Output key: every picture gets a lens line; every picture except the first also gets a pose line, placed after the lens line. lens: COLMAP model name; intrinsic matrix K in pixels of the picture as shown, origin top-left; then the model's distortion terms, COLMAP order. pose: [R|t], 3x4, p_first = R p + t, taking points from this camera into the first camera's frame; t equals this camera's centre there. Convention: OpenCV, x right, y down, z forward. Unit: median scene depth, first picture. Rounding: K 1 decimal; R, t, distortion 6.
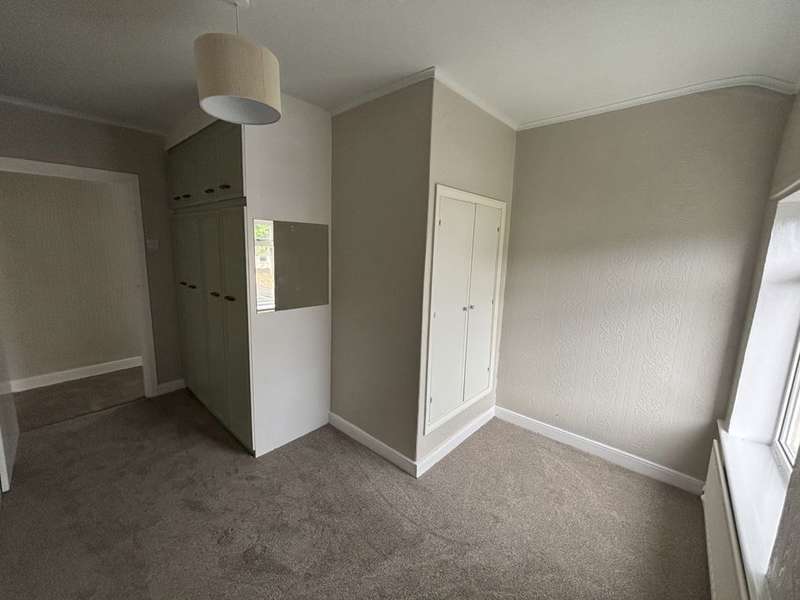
lens RADIAL K [[322.2, 0, 399.7], [0, 322.2, 298.7], [0, 0, 1]] dist [0.003080, -0.000778]
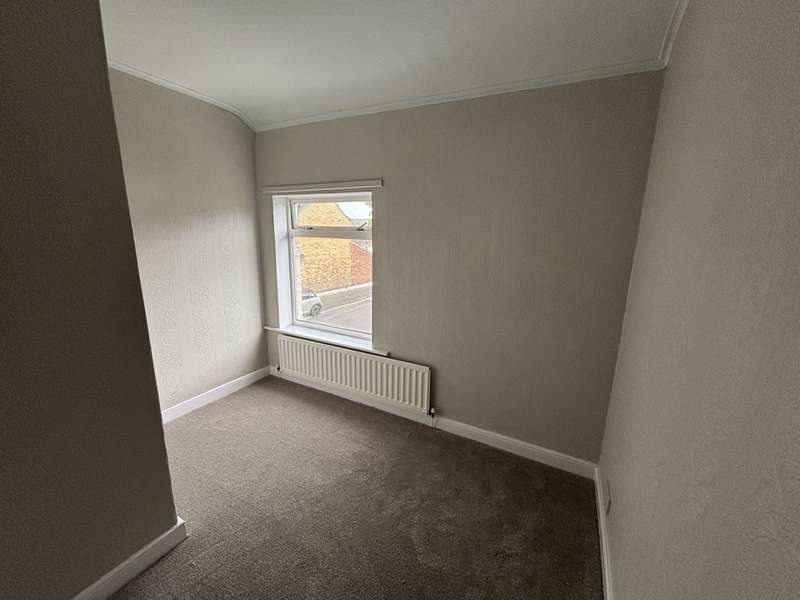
lens RADIAL K [[322.2, 0, 395.9], [0, 322.2, 305.0], [0, 0, 1]] dist [0.003080, -0.000778]
pose [[-0.213913, -0.258173, 0.942119, -0.615894], [0.137675, 0.946849, 0.290729, -0.107198], [-0.967102, 0.191897, -0.166999, 0.544758]]
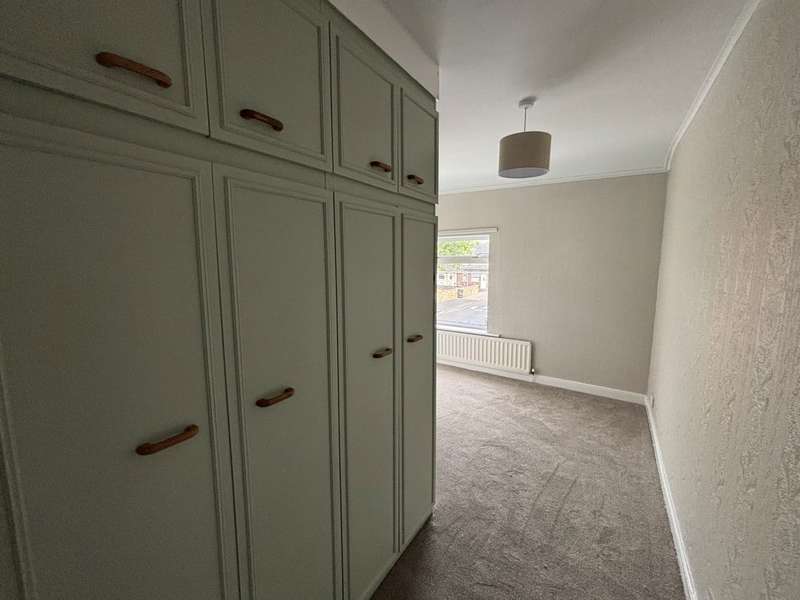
lens RADIAL K [[322.2, 0, 401.6], [0, 322.2, 294.2], [0, 0, 1]] dist [0.003080, -0.000778]
pose [[-0.132870, -0.149095, 0.979855, -1.661606], [0.149489, 0.974297, 0.168520, -0.297134], [-0.979795, 0.168869, -0.107167, 1.509963]]
